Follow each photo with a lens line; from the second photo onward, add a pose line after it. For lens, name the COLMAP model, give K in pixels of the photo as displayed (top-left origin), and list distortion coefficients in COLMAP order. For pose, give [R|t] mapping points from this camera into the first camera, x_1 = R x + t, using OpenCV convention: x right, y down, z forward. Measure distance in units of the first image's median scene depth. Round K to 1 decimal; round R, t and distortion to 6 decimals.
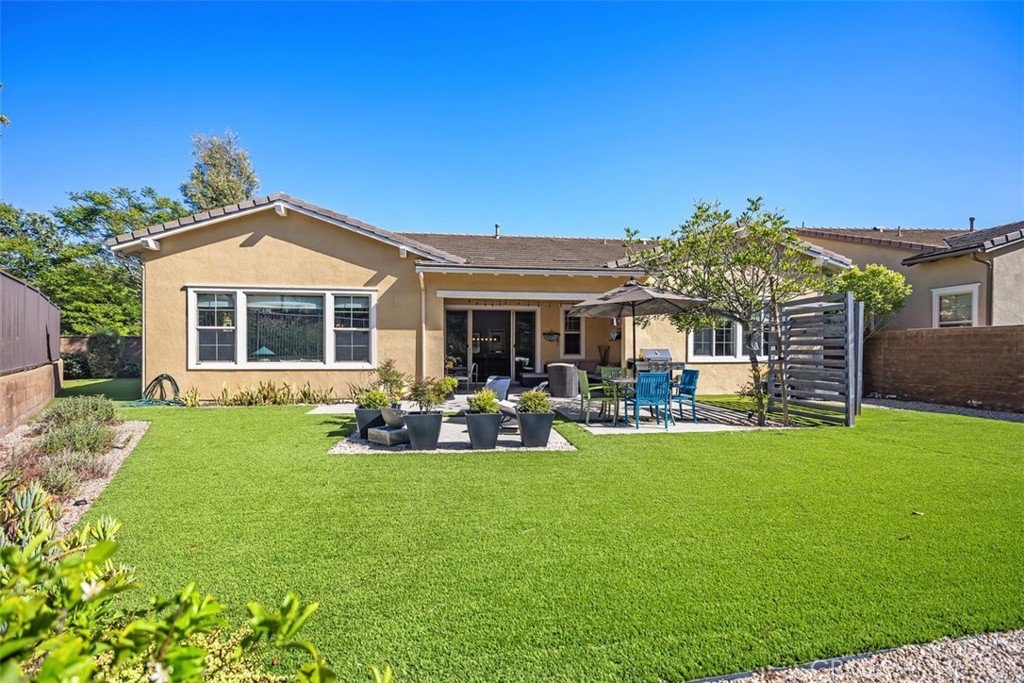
lens RADIAL K [[465.7, 0, 513.6], [0, 465.7, 349.6], [0, 0, 1]] dist [0.011238, -0.000641]
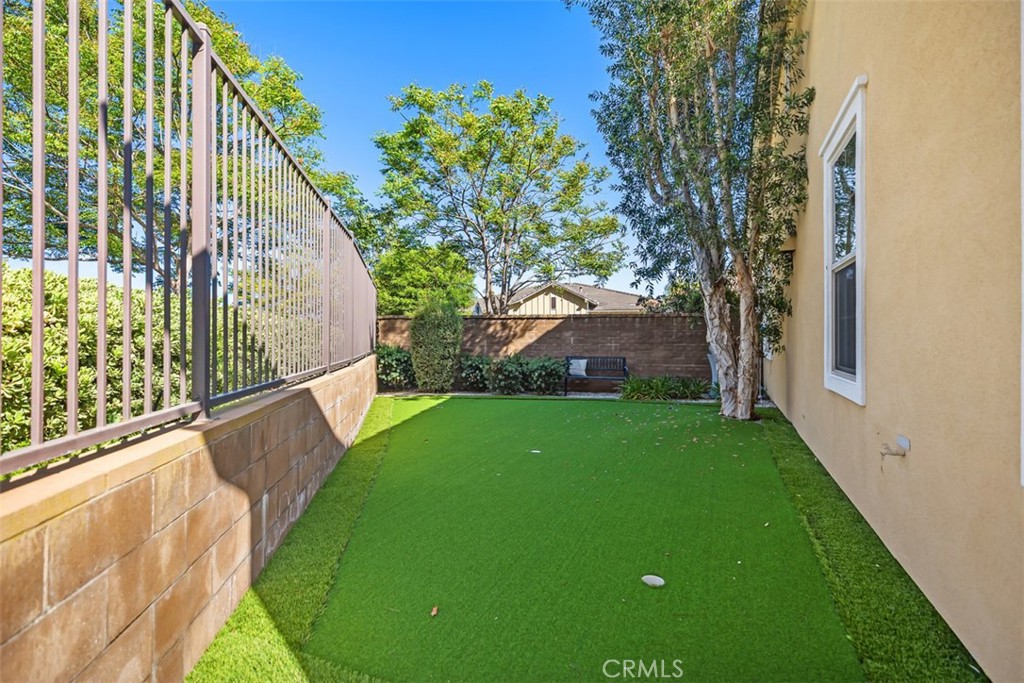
lens RADIAL K [[465.7, 0, 511.7], [0, 465.7, 338.6], [0, 0, 1]] dist [0.011238, -0.000641]
pose [[0.857799, 0.001163, -0.513983, -0.294073], [-0.004131, 0.999981, -0.004631, 0.001112], [0.513968, 0.006096, 0.857788, 0.330850]]
